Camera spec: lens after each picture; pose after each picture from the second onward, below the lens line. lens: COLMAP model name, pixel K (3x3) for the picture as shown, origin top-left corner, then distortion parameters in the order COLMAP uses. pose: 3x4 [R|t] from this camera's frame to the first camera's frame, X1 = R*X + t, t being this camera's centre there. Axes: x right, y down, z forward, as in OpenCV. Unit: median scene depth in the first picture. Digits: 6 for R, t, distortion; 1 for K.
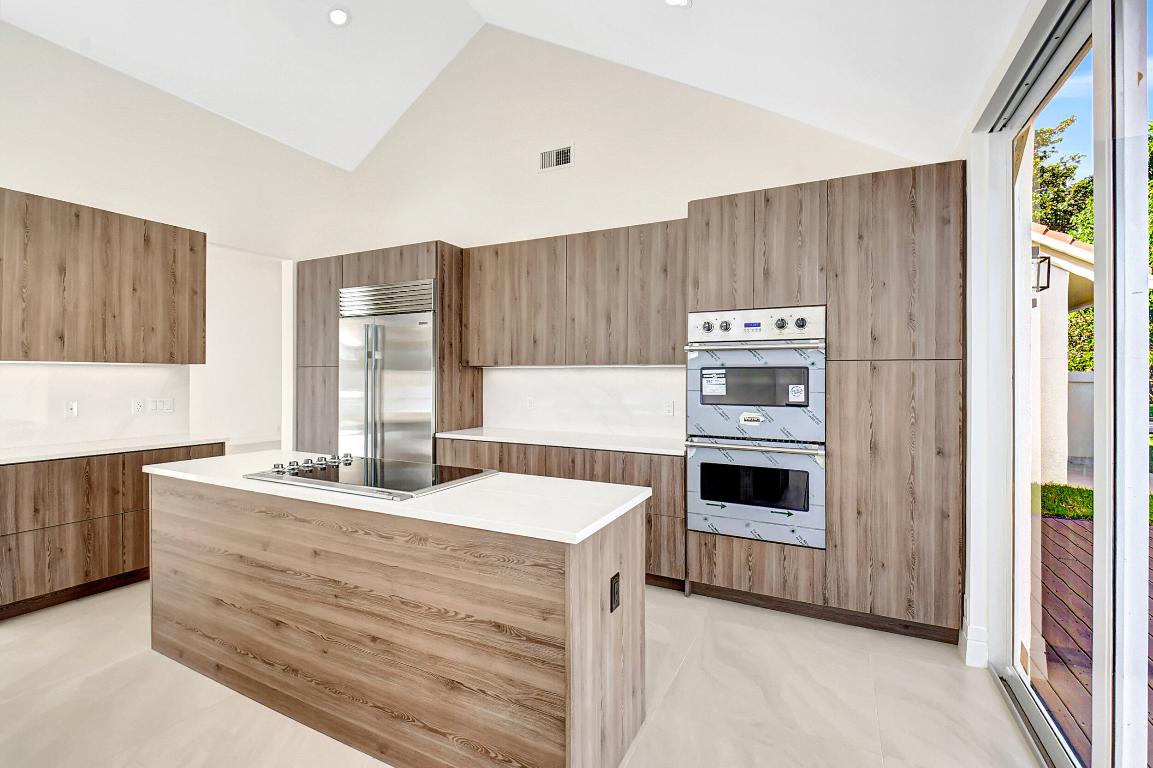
lens RADIAL K [[502.8, 0, 576.5], [0, 502.8, 384.0], [0, 0, 1]] dist [-0.002220, -0.000510]
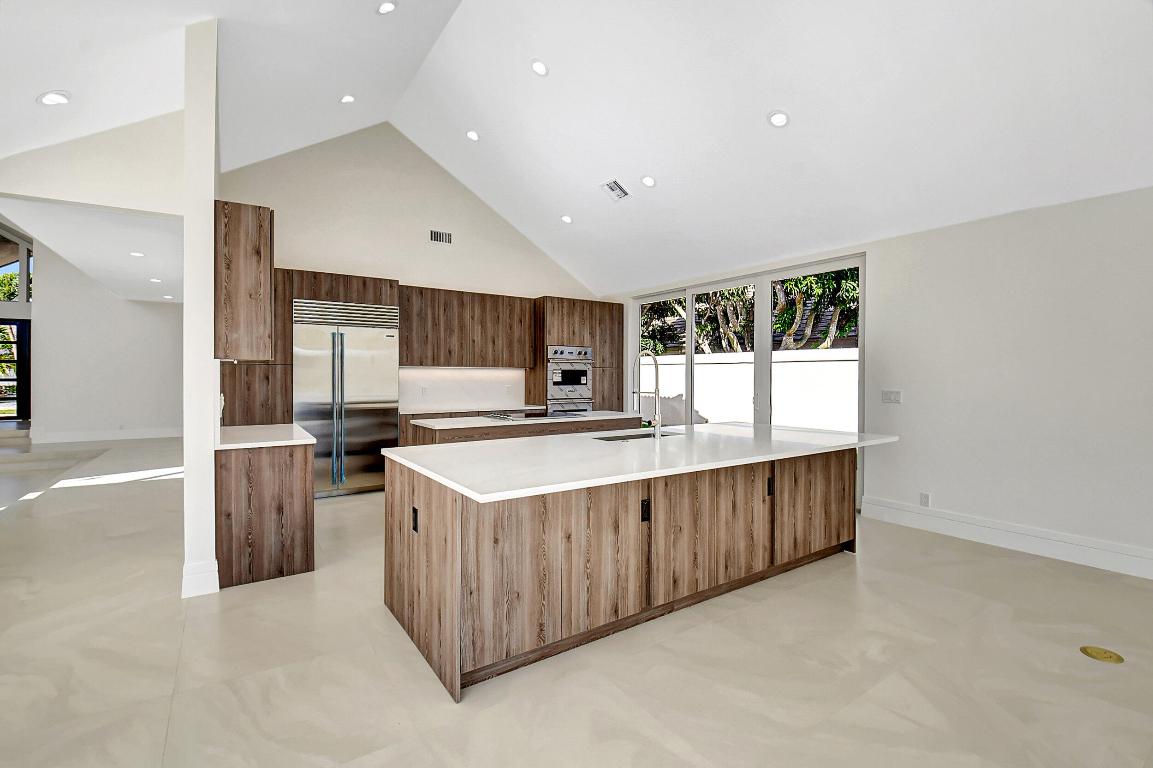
lens RADIAL K [[506.2, 0, 576.8], [0, 506.2, 372.5], [0, 0, 1]] dist [0.028297, -0.000096]
pose [[0.484936, 0.001371, 0.874548, -1.732071], [0.008524, 0.999944, -0.006294, -0.003534], [-0.874508, 0.010507, 0.484897, -0.226659]]
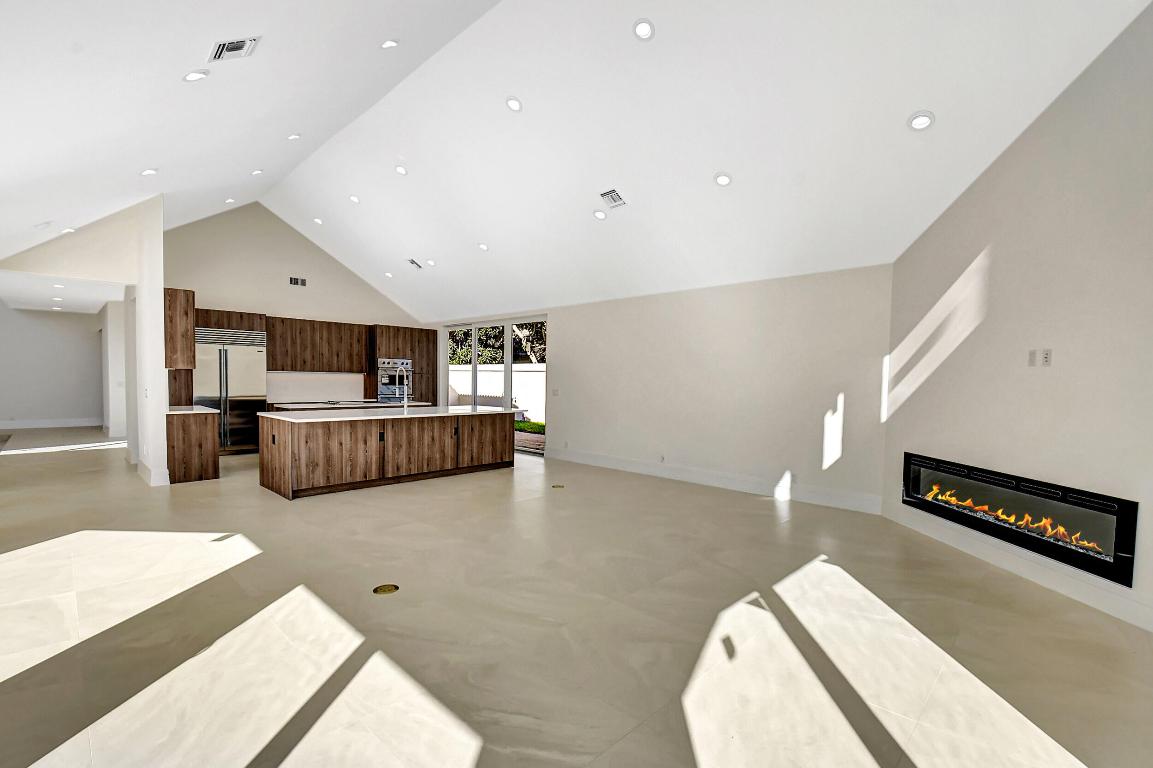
lens RADIAL K [[506.4, 0, 570.7], [0, 506.4, 393.9], [0, 0, 1]] dist [-0.006956, -0.000562]
pose [[0.300883, -0.026990, 0.953279, -2.612732], [0.000113, 0.999600, 0.028265, 0.001538], [-0.953661, -0.008397, 0.300766, -1.236252]]
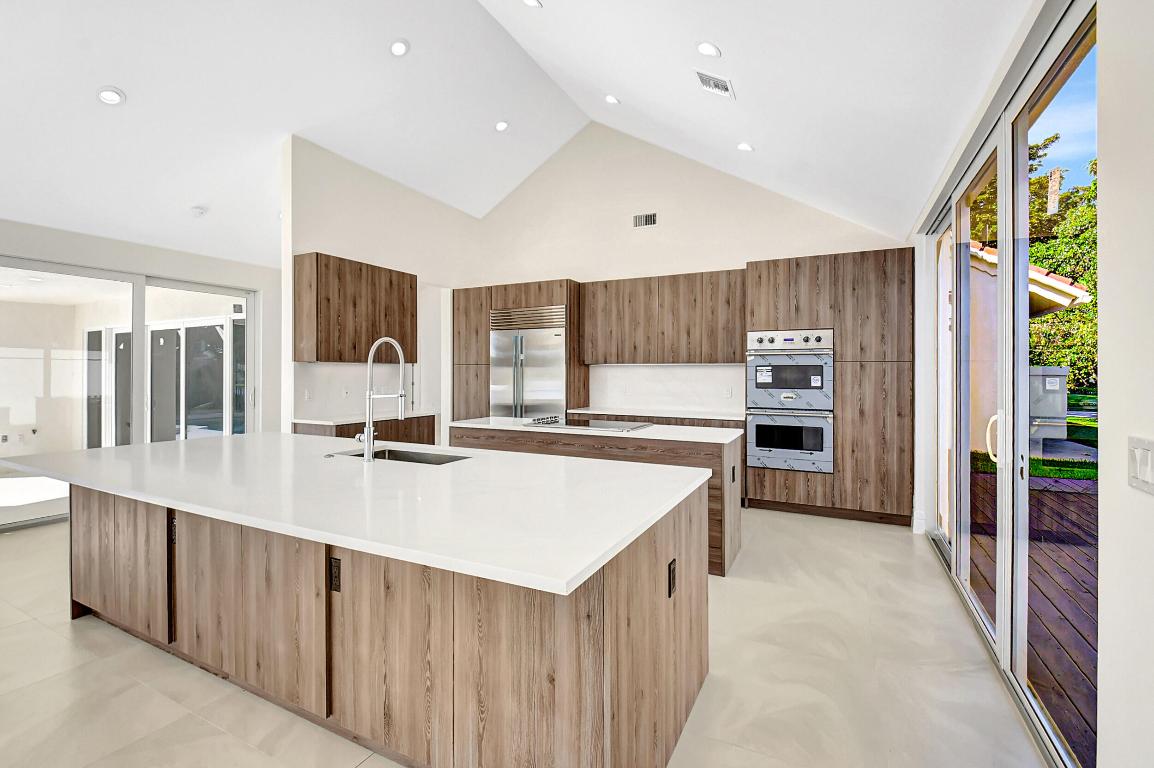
lens RADIAL K [[506.9, 0, 574.9], [0, 506.9, 379.3], [0, 0, 1]] dist [0.000009, 0.000045]
pose [[0.999985, -0.000730, -0.005480, -0.325075], [0.000734, 0.999999, 0.000828, 0.009686], [0.005479, -0.000832, 0.999985, -0.633480]]
